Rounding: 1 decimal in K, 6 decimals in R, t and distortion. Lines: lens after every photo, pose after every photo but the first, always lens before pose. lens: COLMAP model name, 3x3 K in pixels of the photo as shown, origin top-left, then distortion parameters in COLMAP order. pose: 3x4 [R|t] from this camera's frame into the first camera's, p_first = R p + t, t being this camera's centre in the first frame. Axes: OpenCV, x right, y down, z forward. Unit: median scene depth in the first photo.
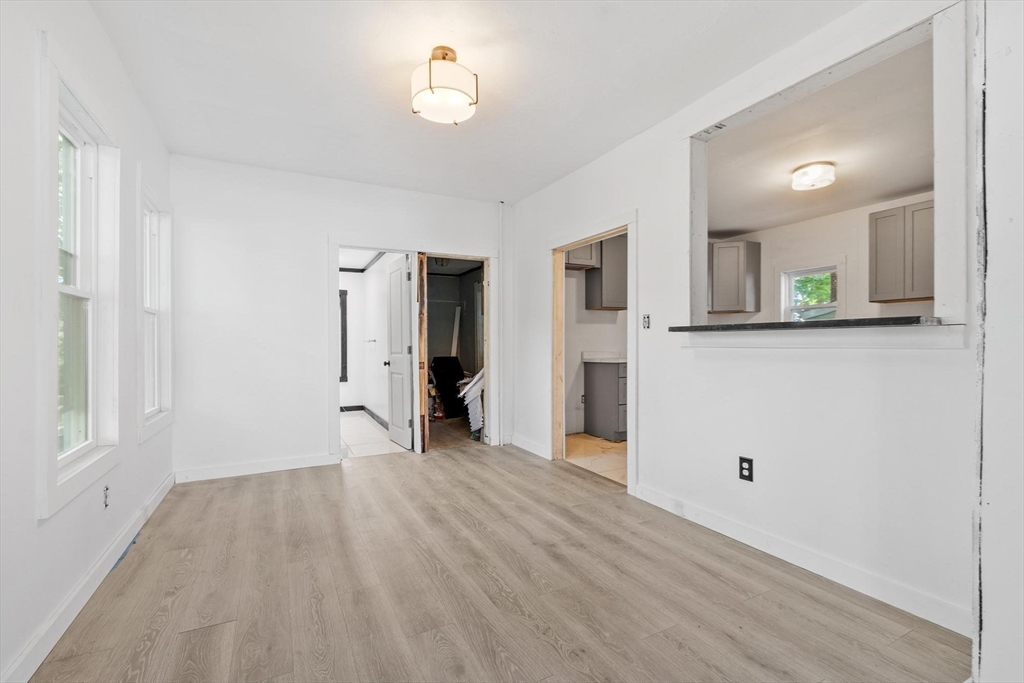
lens RADIAL K [[451.8, 0, 516.7], [0, 451.8, 345.7], [0, 0, 1]] dist [0.000532, 0.000461]
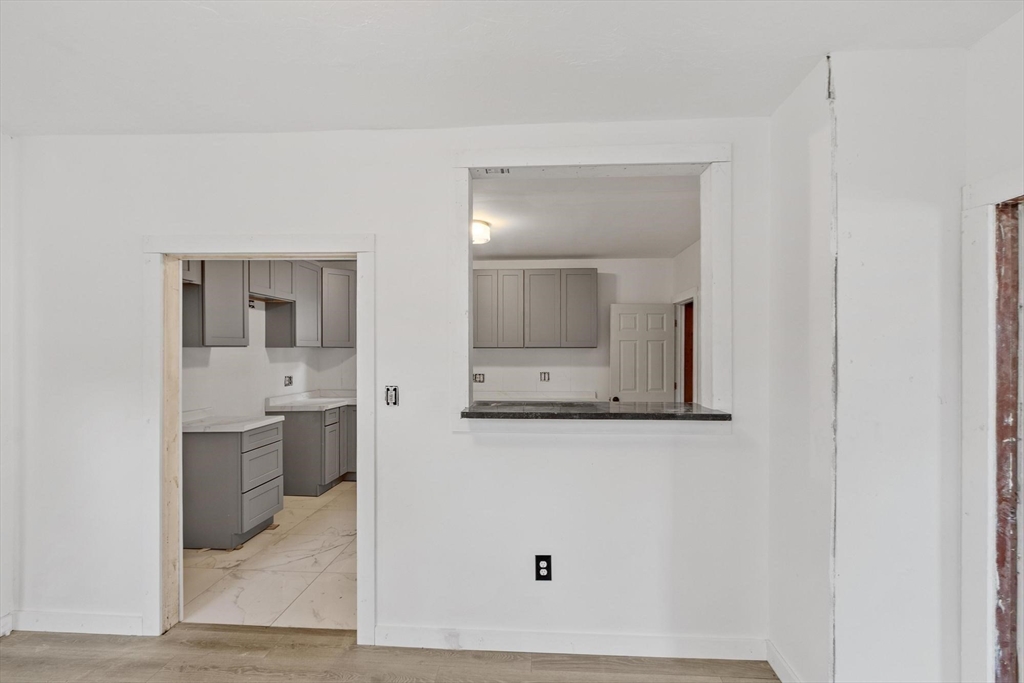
lens RADIAL K [[469.8, 0, 510.7], [0, 469.8, 354.8], [0, 0, 1]] dist [0.001772, 0.000497]
pose [[0.523849, -0.005206, 0.851796, -0.244428], [0.001640, 0.999986, 0.005103, -0.118772], [-0.851810, -0.001276, 0.523850, 0.438198]]
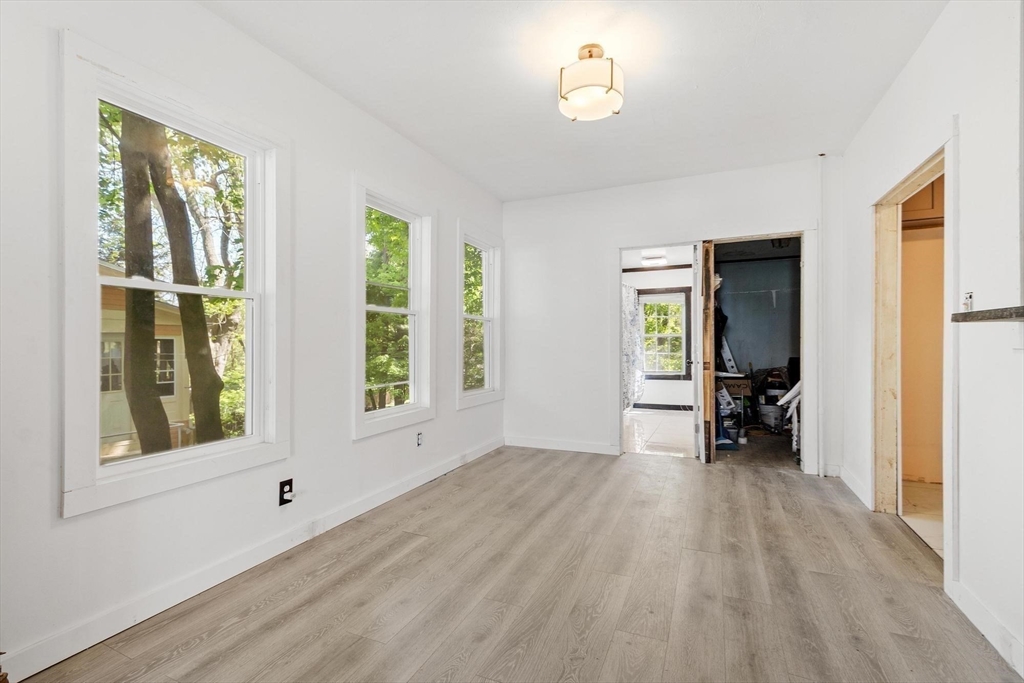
lens RADIAL K [[464.1, 0, 512.0], [0, 464.1, 341.5], [0, 0, 1]] dist [0.000286, 0.000314]
pose [[0.616145, -0.000284, -0.787633, 0.386314], [-0.001003, 0.999999, -0.001145, -0.004899], [0.787632, 0.001495, 0.616144, 0.169163]]
